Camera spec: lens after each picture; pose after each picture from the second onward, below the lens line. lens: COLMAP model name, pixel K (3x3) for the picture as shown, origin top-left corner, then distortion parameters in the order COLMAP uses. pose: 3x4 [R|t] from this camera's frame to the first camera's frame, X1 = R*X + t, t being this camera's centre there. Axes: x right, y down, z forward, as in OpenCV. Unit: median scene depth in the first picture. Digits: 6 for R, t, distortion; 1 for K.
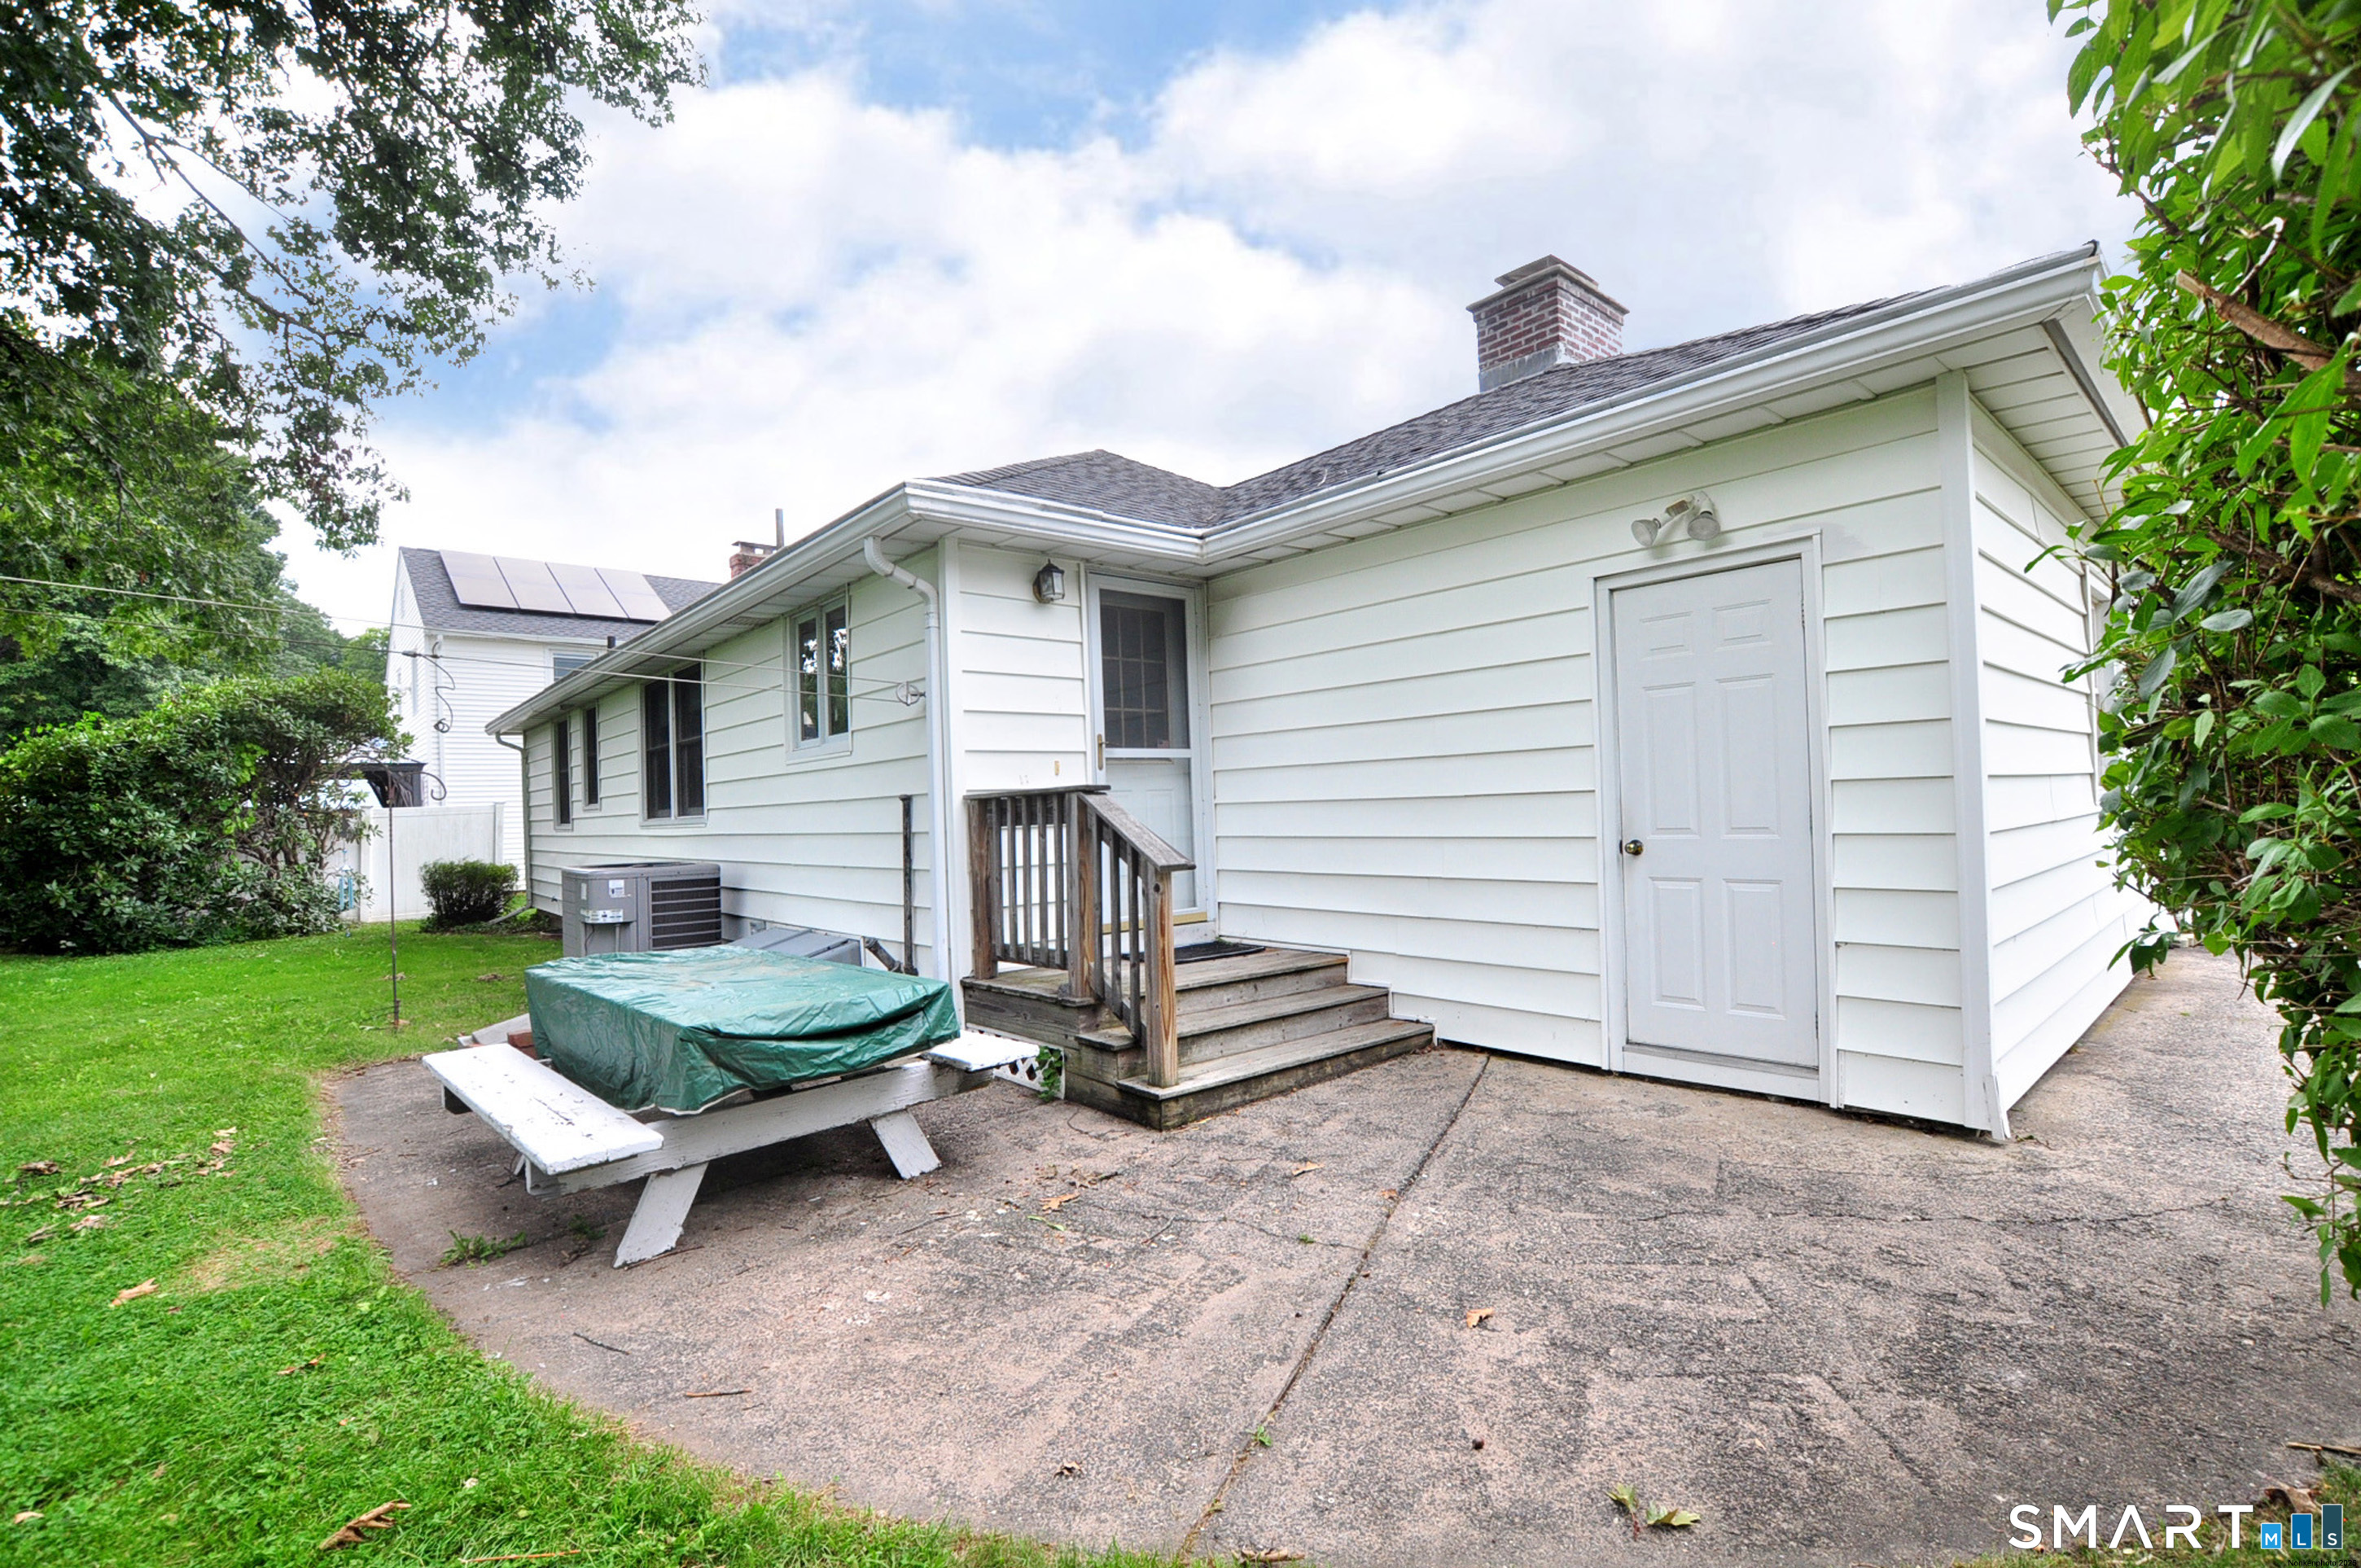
lens RADIAL K [[1028.7, 0, 1192.7], [0, 1028.7, 794.9], [0, 0, 1]] dist [-0.025017, 0.000786]
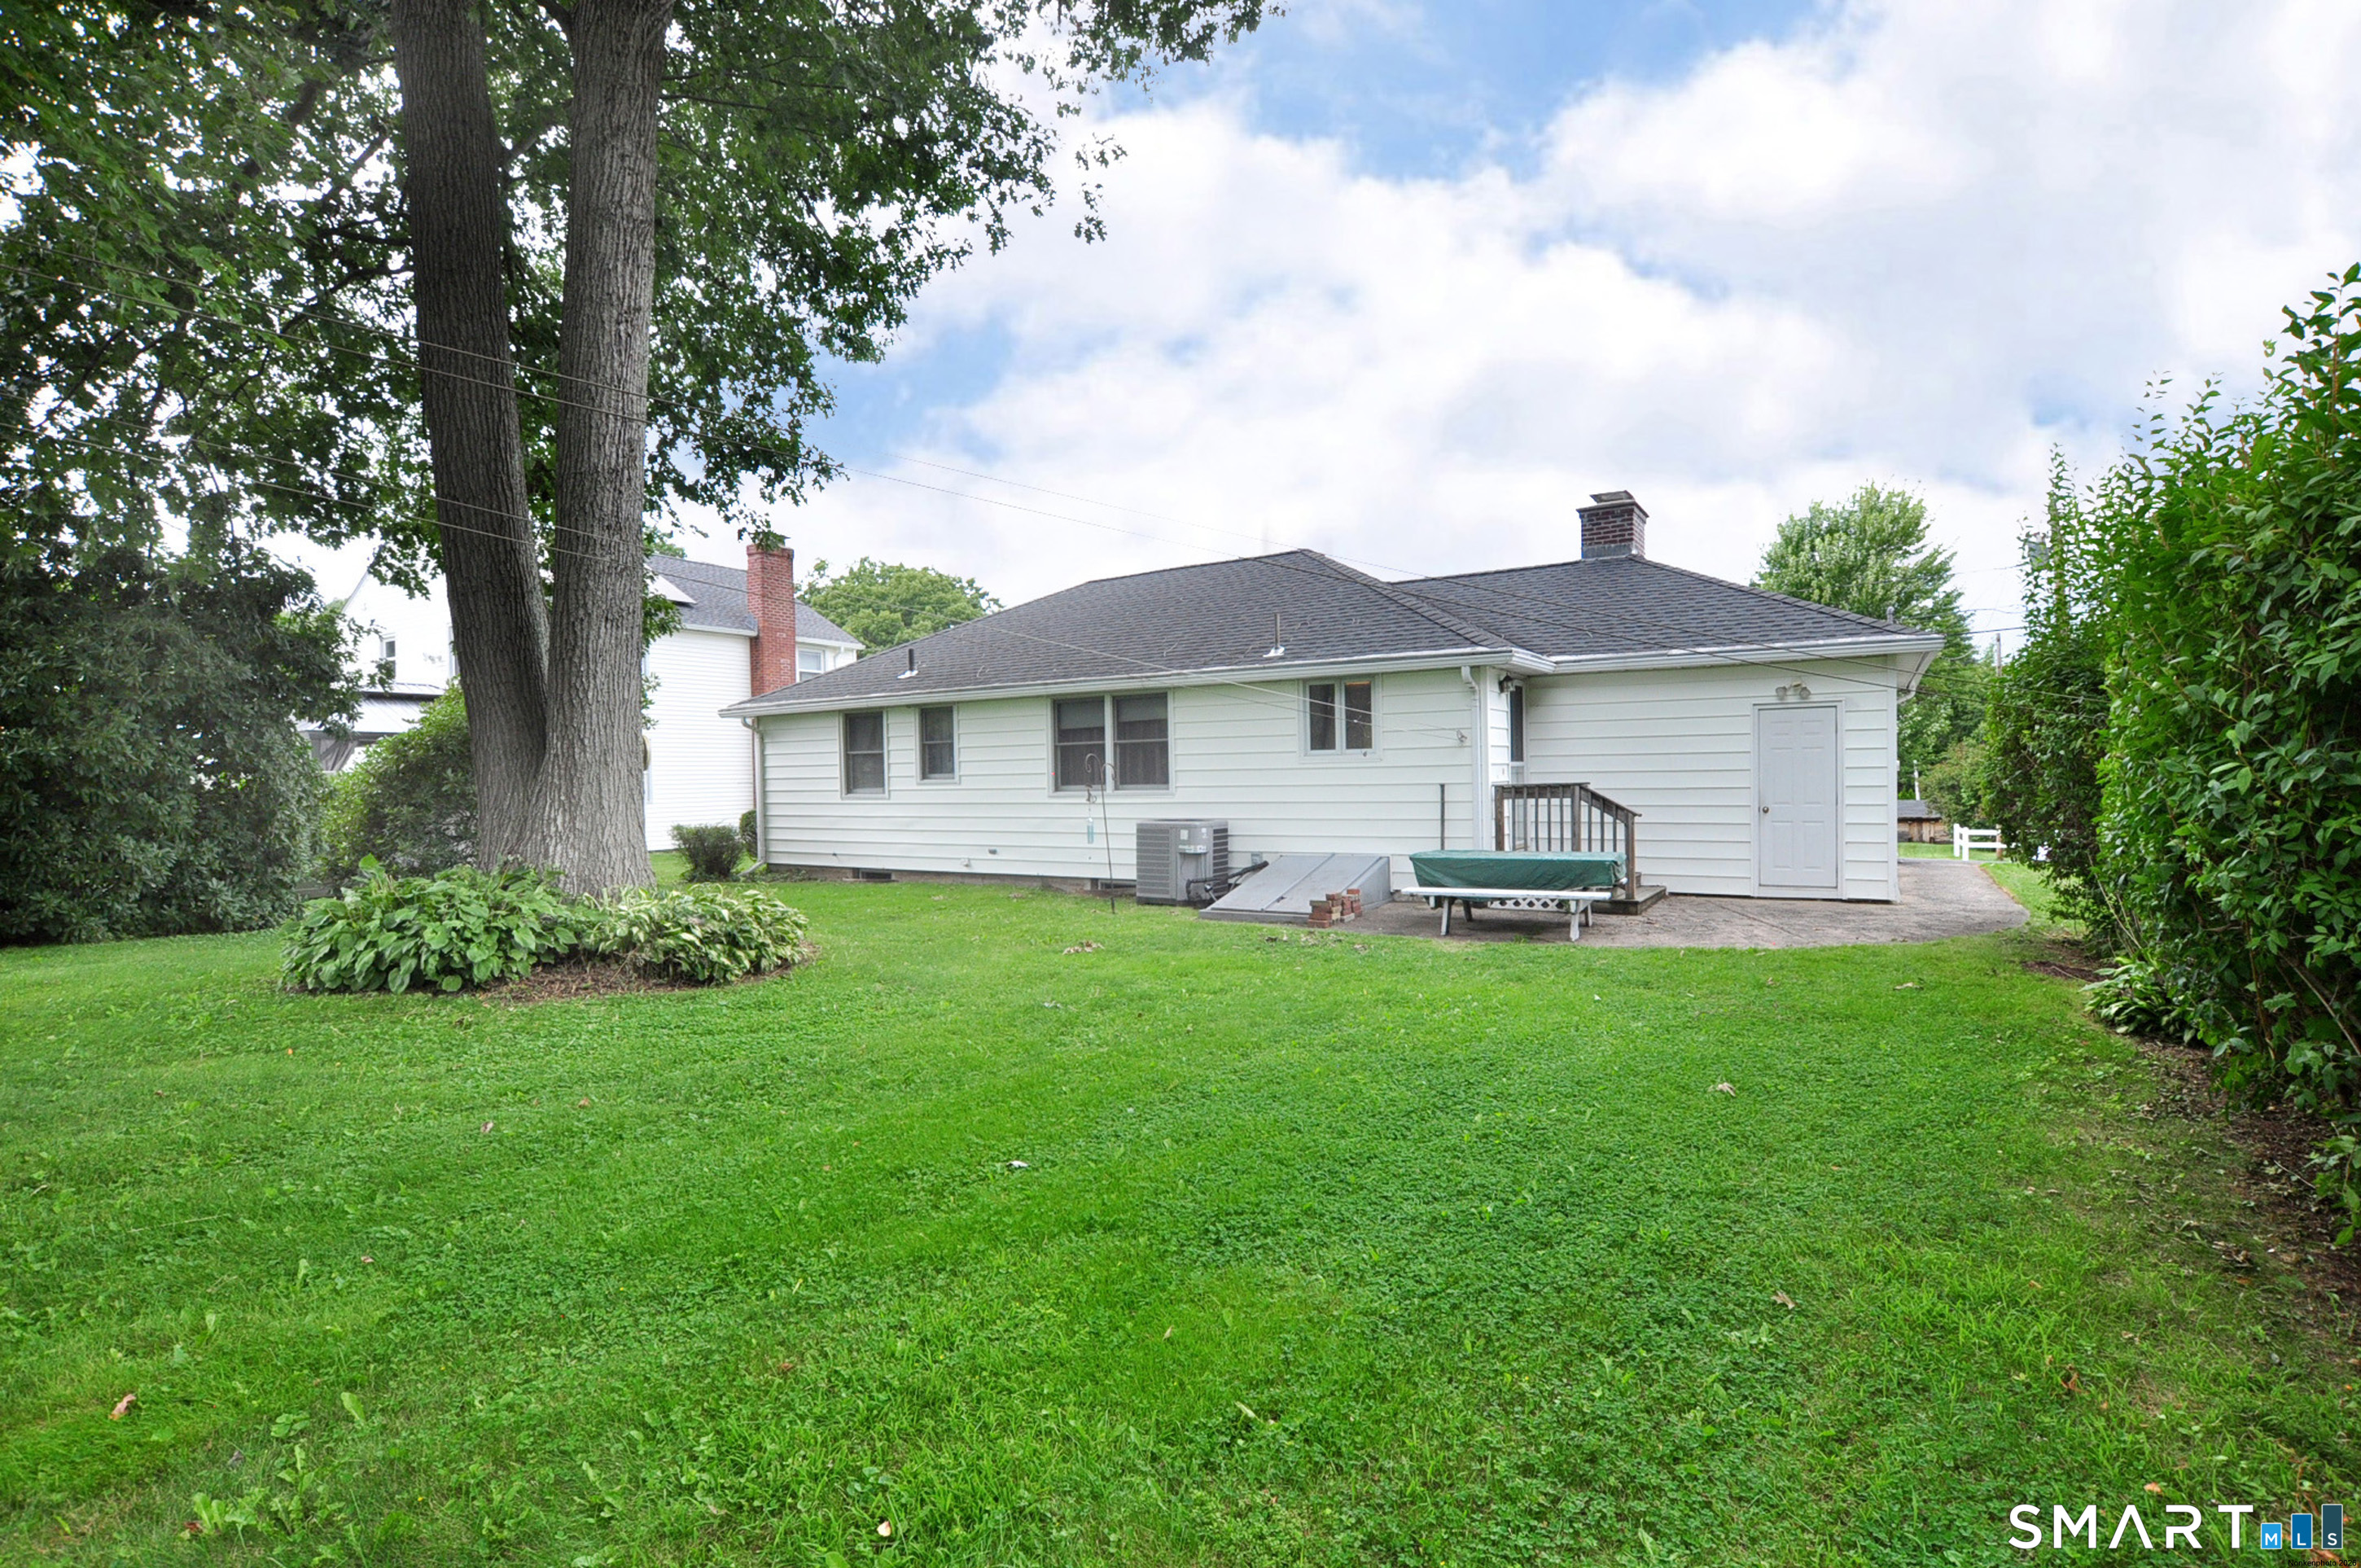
lens RADIAL K [[1126.6, 0, 1184.5], [0, 1126.6, 776.5], [0, 0, 1]] dist [-0.003923, -0.000164]
pose [[0.955189, 0.014914, 0.295619, -2.054967], [-0.017331, 0.999834, 0.005555, -0.024897], [-0.295487, -0.010430, 0.955290, -1.458431]]
